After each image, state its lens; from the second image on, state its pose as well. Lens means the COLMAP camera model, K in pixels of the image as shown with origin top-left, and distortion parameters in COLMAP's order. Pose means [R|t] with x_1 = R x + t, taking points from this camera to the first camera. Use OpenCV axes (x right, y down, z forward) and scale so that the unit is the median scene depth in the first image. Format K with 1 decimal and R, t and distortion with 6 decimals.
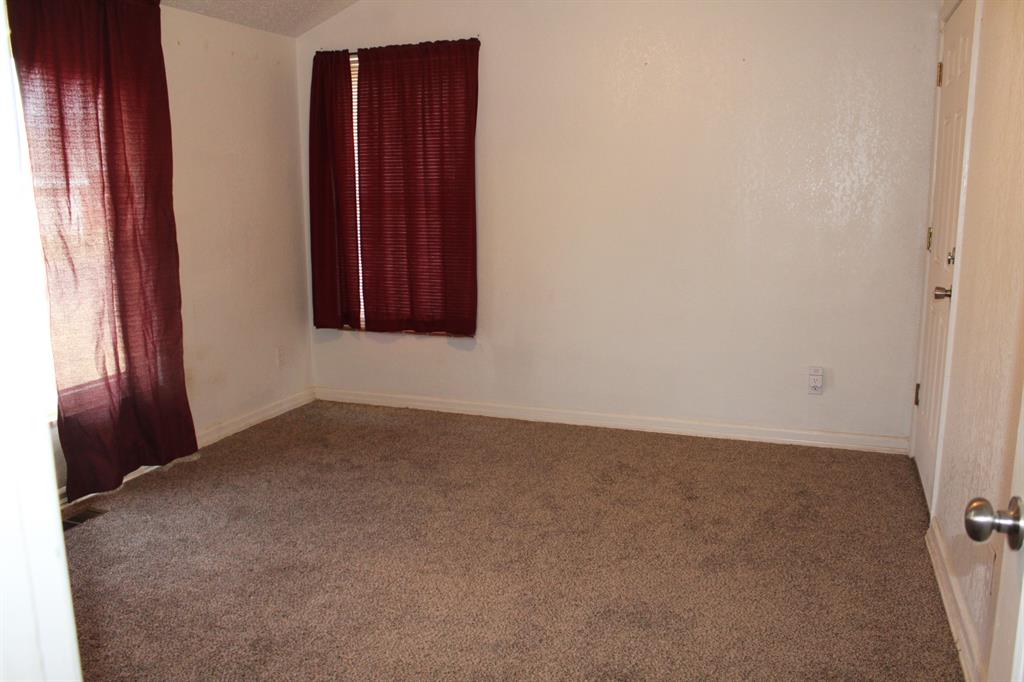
lens RADIAL K [[862.9, 0, 509.8], [0, 862.9, 348.2], [0, 0, 1]] dist [-0.161797, 0.149303]
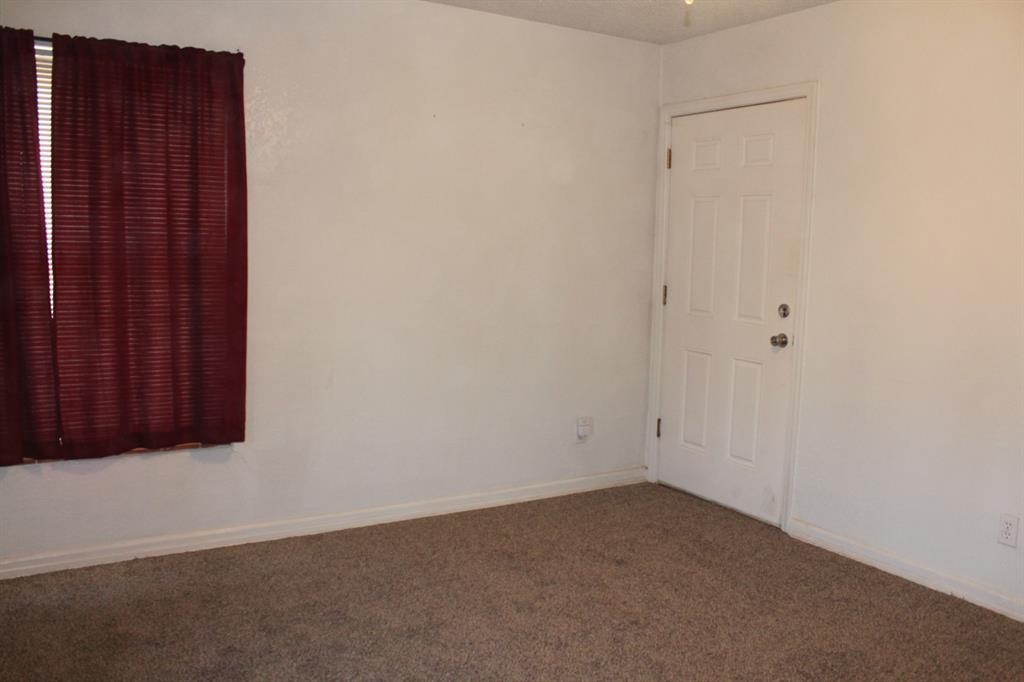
lens RADIAL K [[862.9, 0, 509.8], [0, 862.9, 348.2], [0, 0, 1]] dist [-0.161797, 0.149303]
pose [[0.615838, -0.076837, 0.784117, -0.485682], [0.120718, 0.992684, 0.002465, -0.070738], [-0.778569, 0.093139, 0.620608, 0.349497]]
